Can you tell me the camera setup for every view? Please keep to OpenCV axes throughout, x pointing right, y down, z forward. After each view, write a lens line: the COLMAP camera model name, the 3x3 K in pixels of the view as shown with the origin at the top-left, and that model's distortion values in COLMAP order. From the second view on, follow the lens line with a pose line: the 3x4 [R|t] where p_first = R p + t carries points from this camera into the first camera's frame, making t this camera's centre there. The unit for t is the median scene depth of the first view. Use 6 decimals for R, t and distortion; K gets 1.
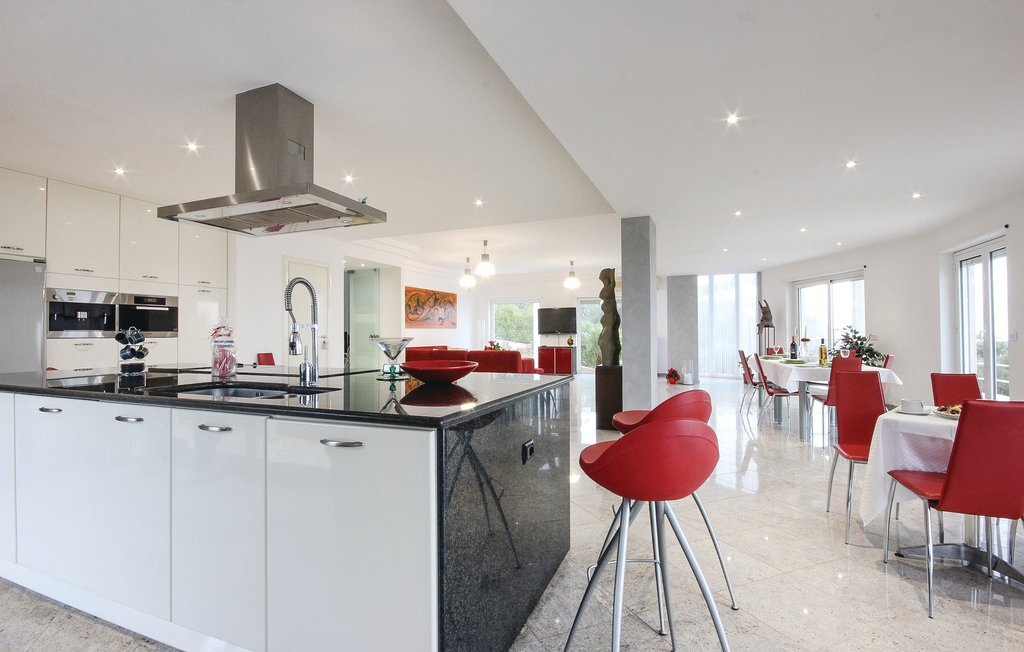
lens RADIAL K [[499.2, 0, 508.7], [0, 499.2, 327.3], [0, 0, 1]] dist [0.001864, -0.000457]
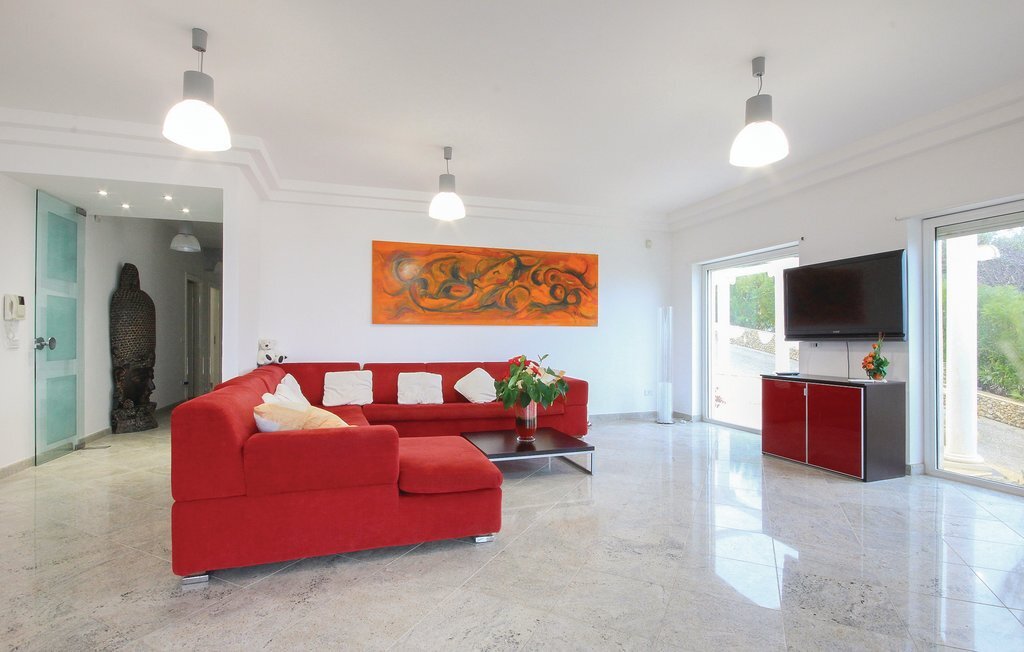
lens RADIAL K [[491.0, 0, 511.3], [0, 491.0, 331.7], [0, 0, 1]] dist [0.002866, 0.000202]
pose [[0.657570, 0.003611, -0.753385, 0.226639], [0.003817, 0.999960, 0.008125, 0.004488], [0.753384, -0.008218, 0.657530, 0.698324]]
